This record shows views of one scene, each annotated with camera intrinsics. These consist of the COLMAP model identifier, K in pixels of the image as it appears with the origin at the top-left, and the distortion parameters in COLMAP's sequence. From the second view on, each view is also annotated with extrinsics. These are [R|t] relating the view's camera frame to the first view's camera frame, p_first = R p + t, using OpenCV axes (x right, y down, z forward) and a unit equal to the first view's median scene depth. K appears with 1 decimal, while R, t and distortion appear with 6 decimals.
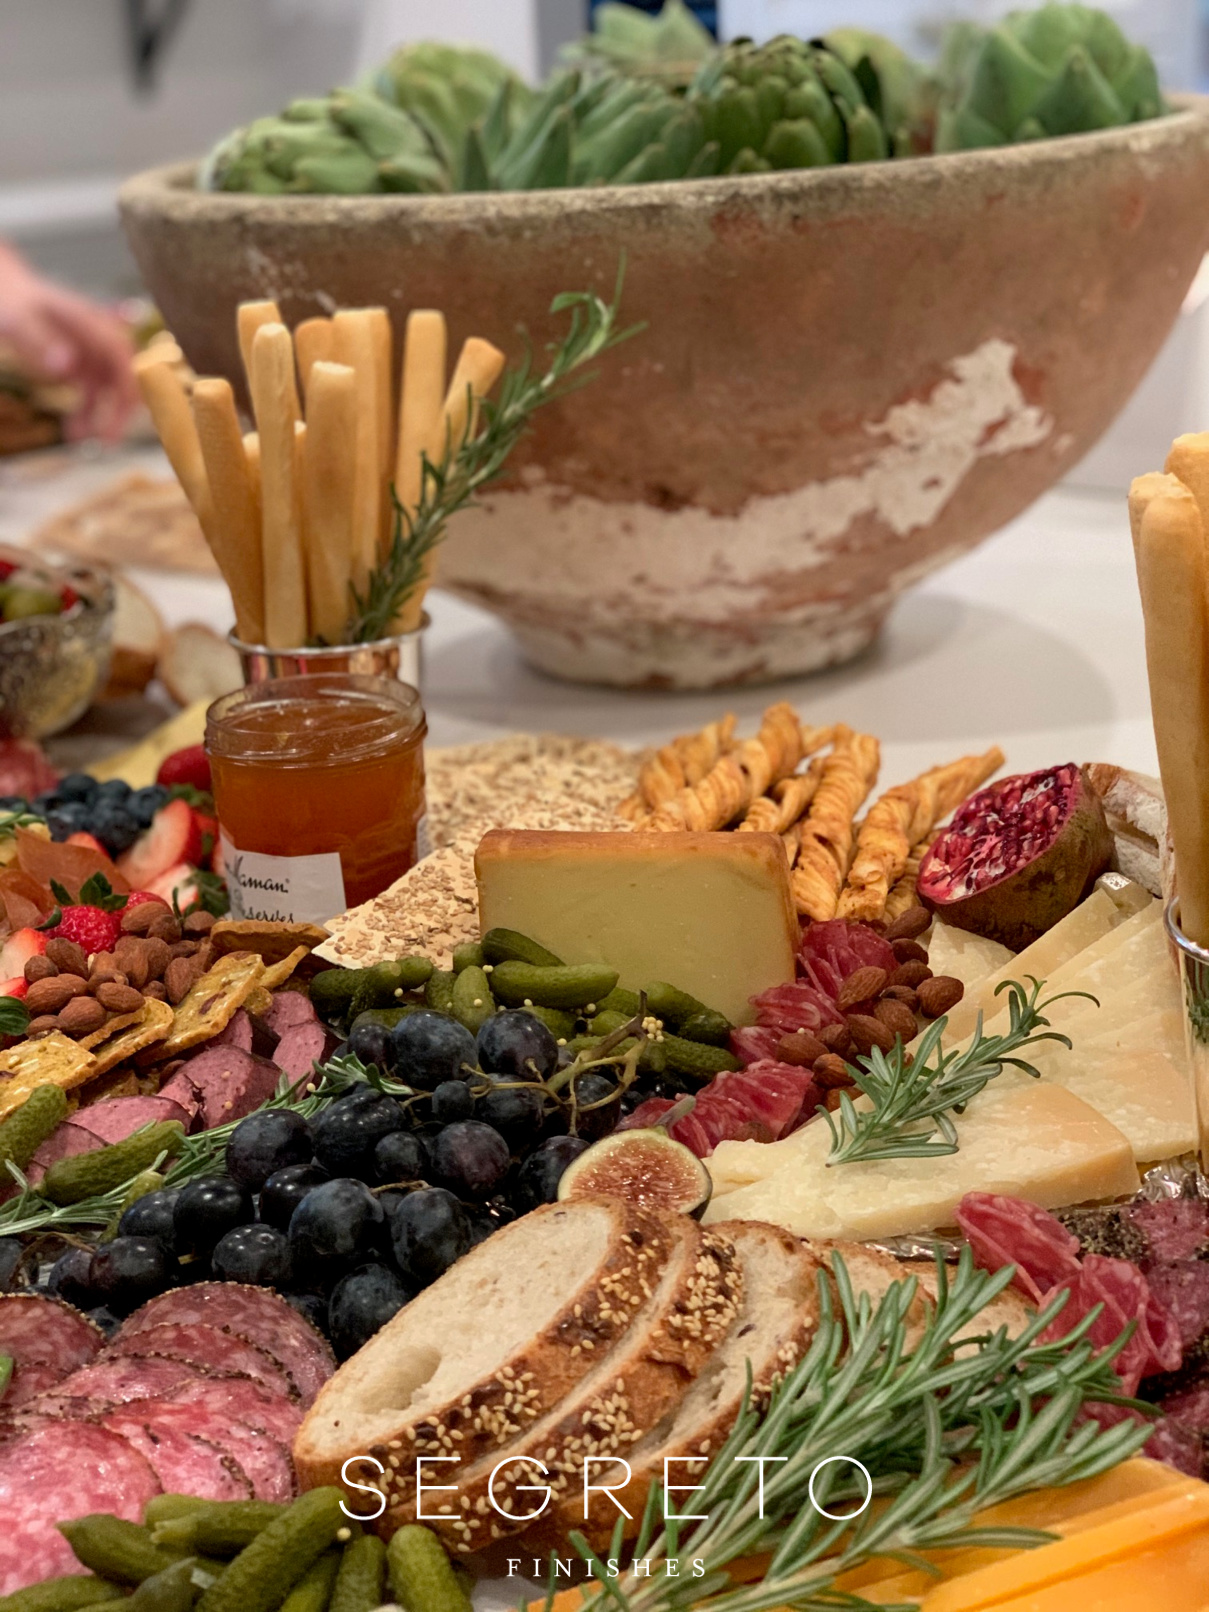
lens RADIAL K [[2446.4, 0, 608.6], [0, 2446.4, 803.1], [0, 0, 1]] dist [0.047088, 0.000000]
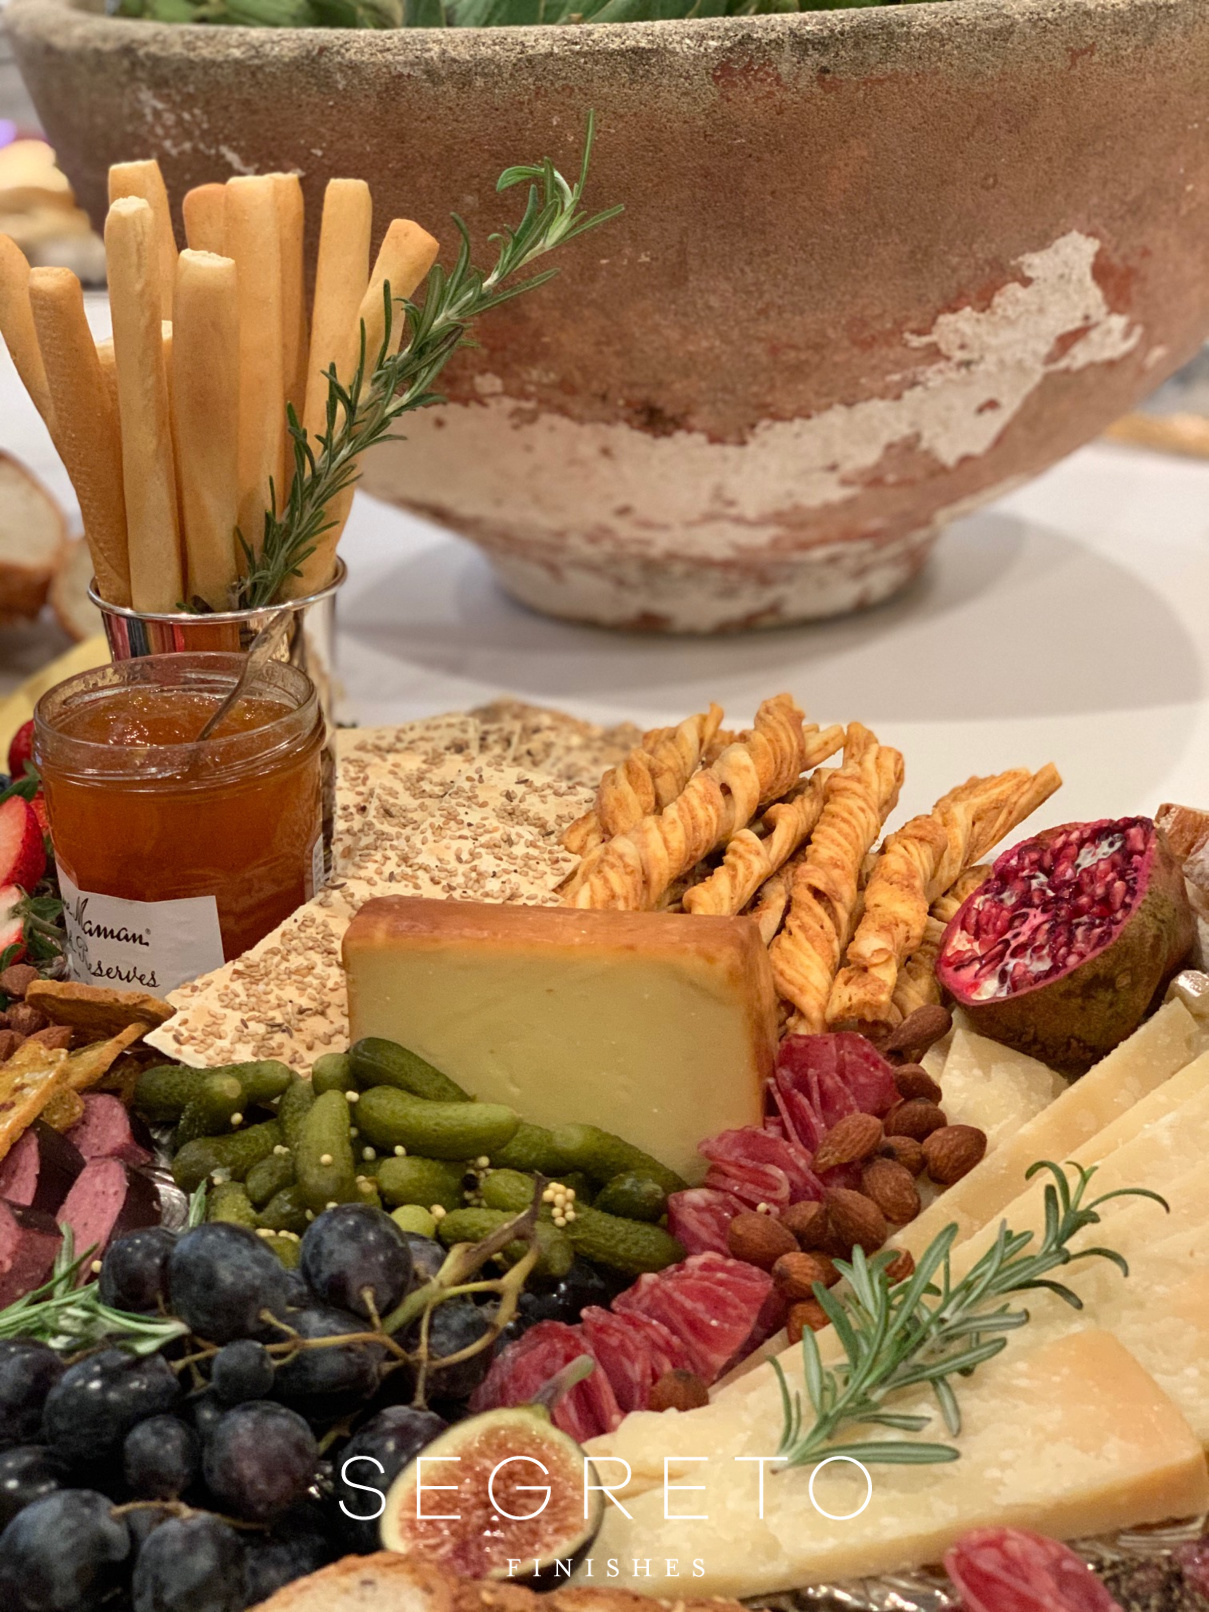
lens RADIAL K [[2446.4, 0, 598.6], [0, 2446.4, 808.5], [0, 0, 1]] dist [0.047088, 0.000000]
pose [[0.999008, 0.034343, -0.028338, 0.037385], [-0.032028, 0.996403, 0.078454, -0.068762], [0.030930, -0.077468, 0.996515, 0.217903]]
